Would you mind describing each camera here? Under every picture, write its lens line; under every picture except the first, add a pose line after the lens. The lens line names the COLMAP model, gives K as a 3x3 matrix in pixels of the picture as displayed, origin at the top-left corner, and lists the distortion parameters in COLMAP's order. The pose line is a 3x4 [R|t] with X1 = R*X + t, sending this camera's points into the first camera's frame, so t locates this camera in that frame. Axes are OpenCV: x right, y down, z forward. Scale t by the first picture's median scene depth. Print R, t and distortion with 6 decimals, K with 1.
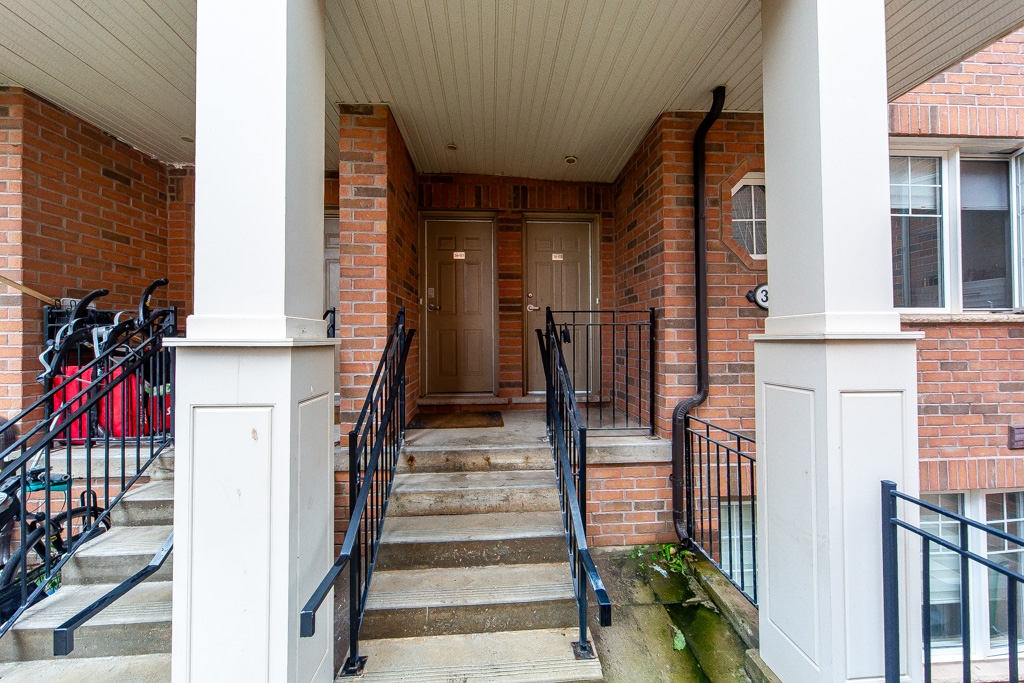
lens RADIAL K [[351.2, 0, 510.9], [0, 351.2, 336.1], [0, 0, 1]] dist [0.004542, -0.000811]
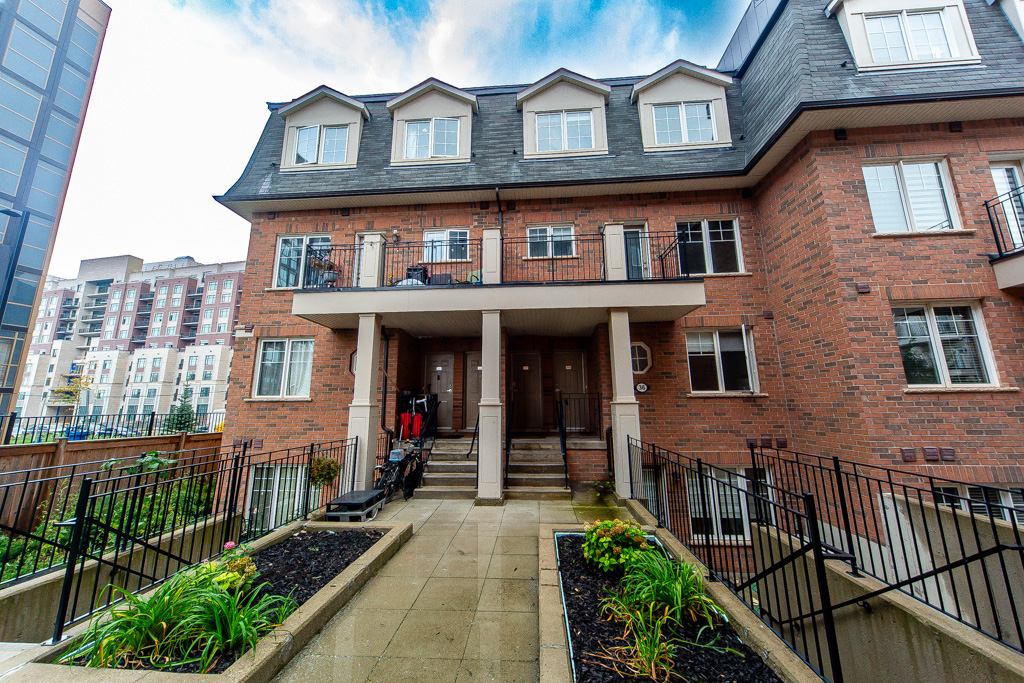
lens RADIAL K [[351.2, 0, 510.8], [0, 351.2, 339.7], [0, 0, 1]] dist [0.004542, -0.000811]
pose [[0.990771, -0.028051, -0.132615, 0.095687], [0.003819, 0.983742, -0.179549, 0.007283], [0.135495, 0.177386, 0.974769, -1.807205]]
